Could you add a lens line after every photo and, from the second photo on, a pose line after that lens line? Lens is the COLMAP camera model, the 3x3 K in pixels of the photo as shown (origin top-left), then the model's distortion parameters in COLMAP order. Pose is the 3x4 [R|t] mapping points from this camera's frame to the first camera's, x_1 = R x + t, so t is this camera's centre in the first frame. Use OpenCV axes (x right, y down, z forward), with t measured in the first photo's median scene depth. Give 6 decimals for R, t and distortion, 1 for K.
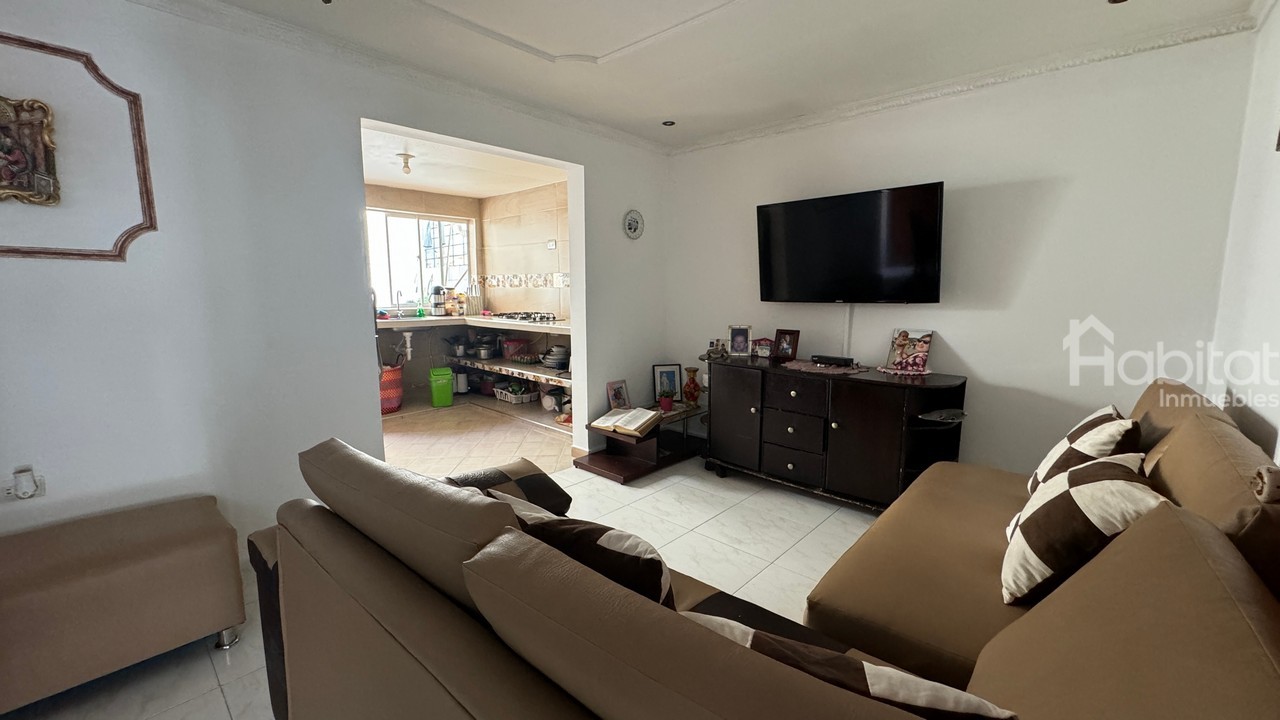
lens RADIAL K [[513.3, 0, 639.8], [0, 513.3, 353.8], [0, 0, 1]] dist [-0.000419, 0.000174]
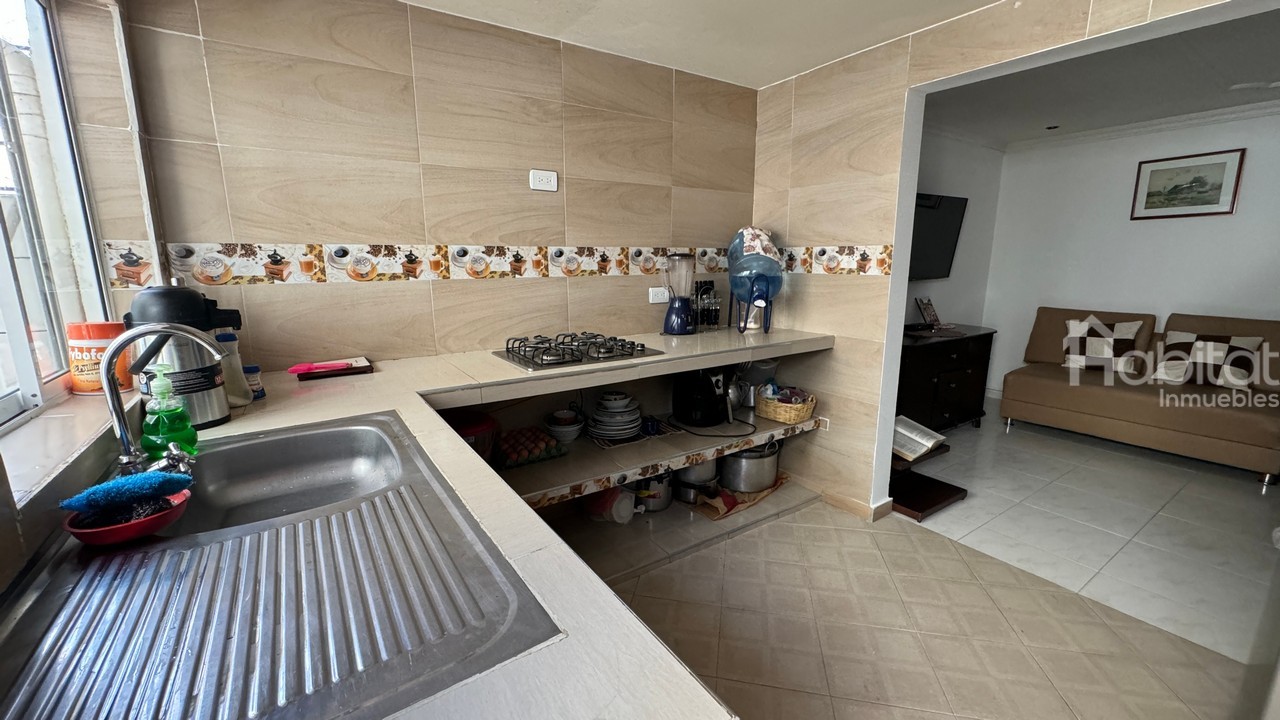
lens RADIAL K [[513.3, 0, 641.5], [0, 513.3, 356.6], [0, 0, 1]] dist [-0.000419, 0.000174]
pose [[0.239994, -0.168215, 0.956089, -0.624673], [0.141233, 0.980444, 0.137048, -0.115618], [-0.960446, 0.102140, 0.259058, 0.845565]]
